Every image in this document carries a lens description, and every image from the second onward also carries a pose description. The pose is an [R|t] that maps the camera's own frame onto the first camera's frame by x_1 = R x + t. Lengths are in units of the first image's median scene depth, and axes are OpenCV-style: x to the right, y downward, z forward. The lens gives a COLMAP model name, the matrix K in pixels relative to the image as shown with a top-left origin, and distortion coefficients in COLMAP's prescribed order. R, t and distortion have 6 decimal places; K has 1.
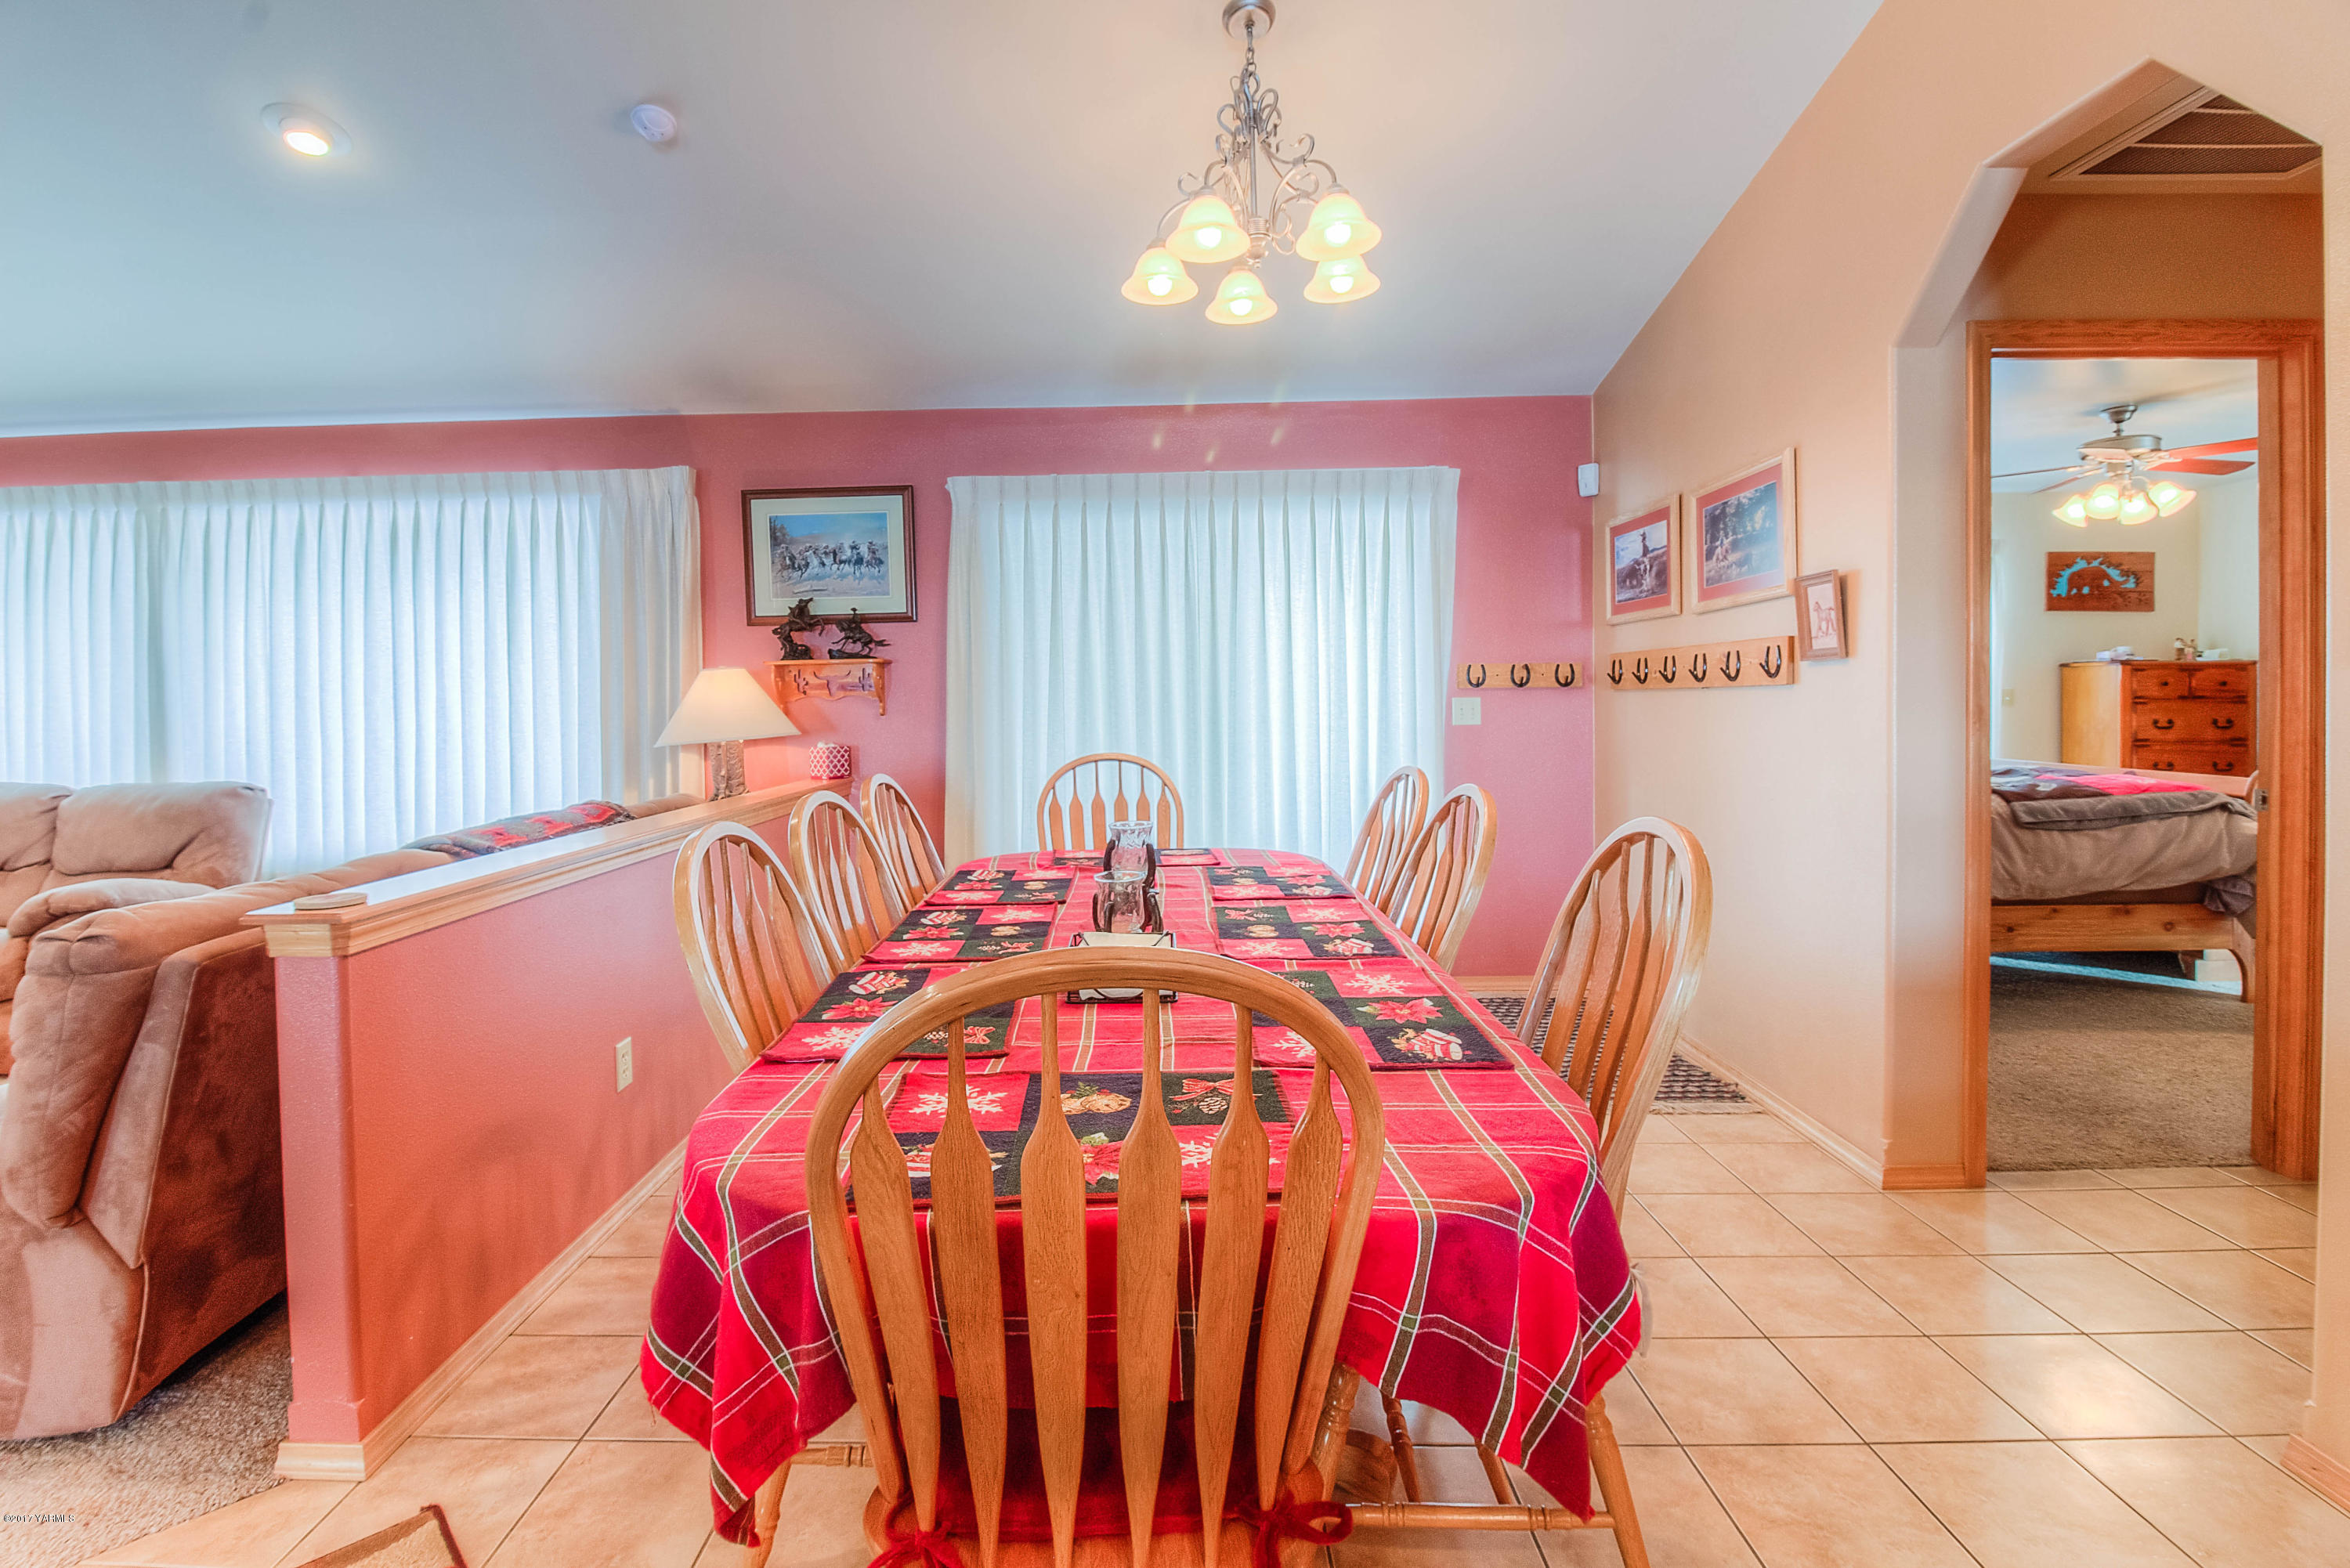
lens RADIAL K [[1098.4, 0, 1096.3], [0, 1098.4, 712.3], [0, 0, 1]] dist [-0.009690, -0.006879]
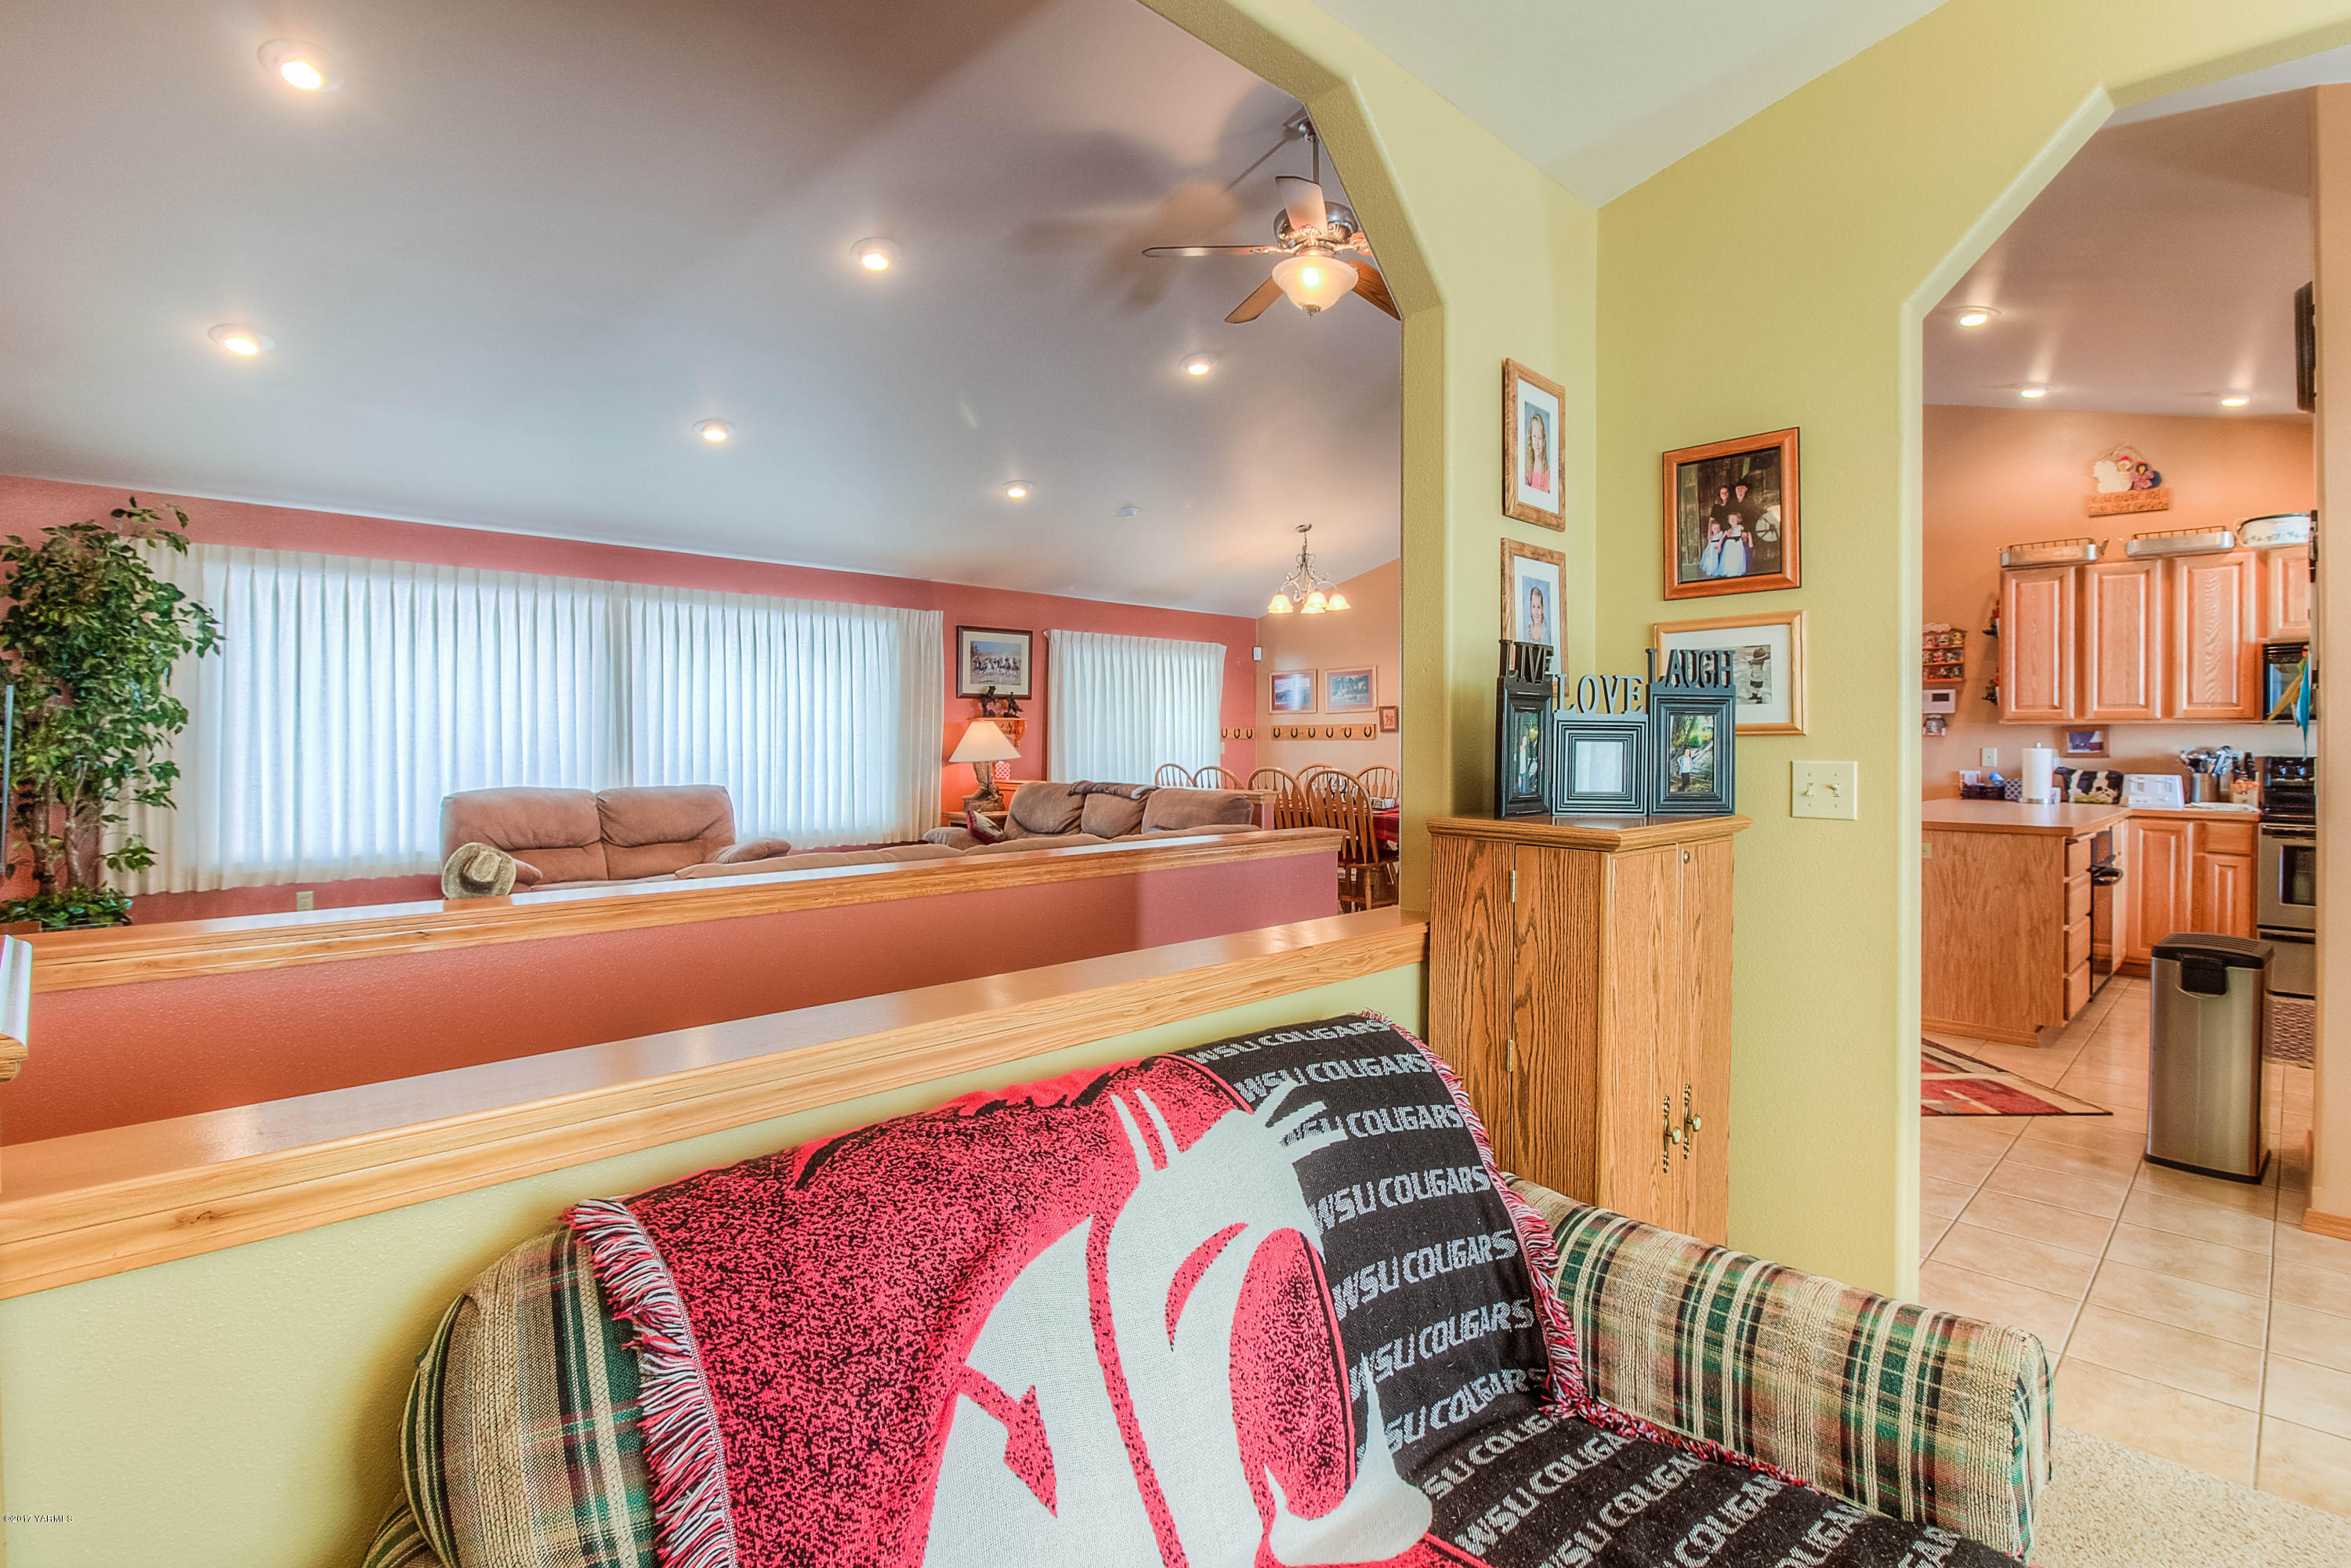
lens RADIAL K [[1098.9, 0, 1195.2], [0, 1098.9, 754.1], [0, 0, 1]] dist [-0.009690, -0.006879]
pose [[0.685118, 0.006393, 0.728404, -1.438080], [0.000492, 0.999957, -0.009239, 0.034071], [-0.728432, 0.006689, 0.685085, -0.581744]]
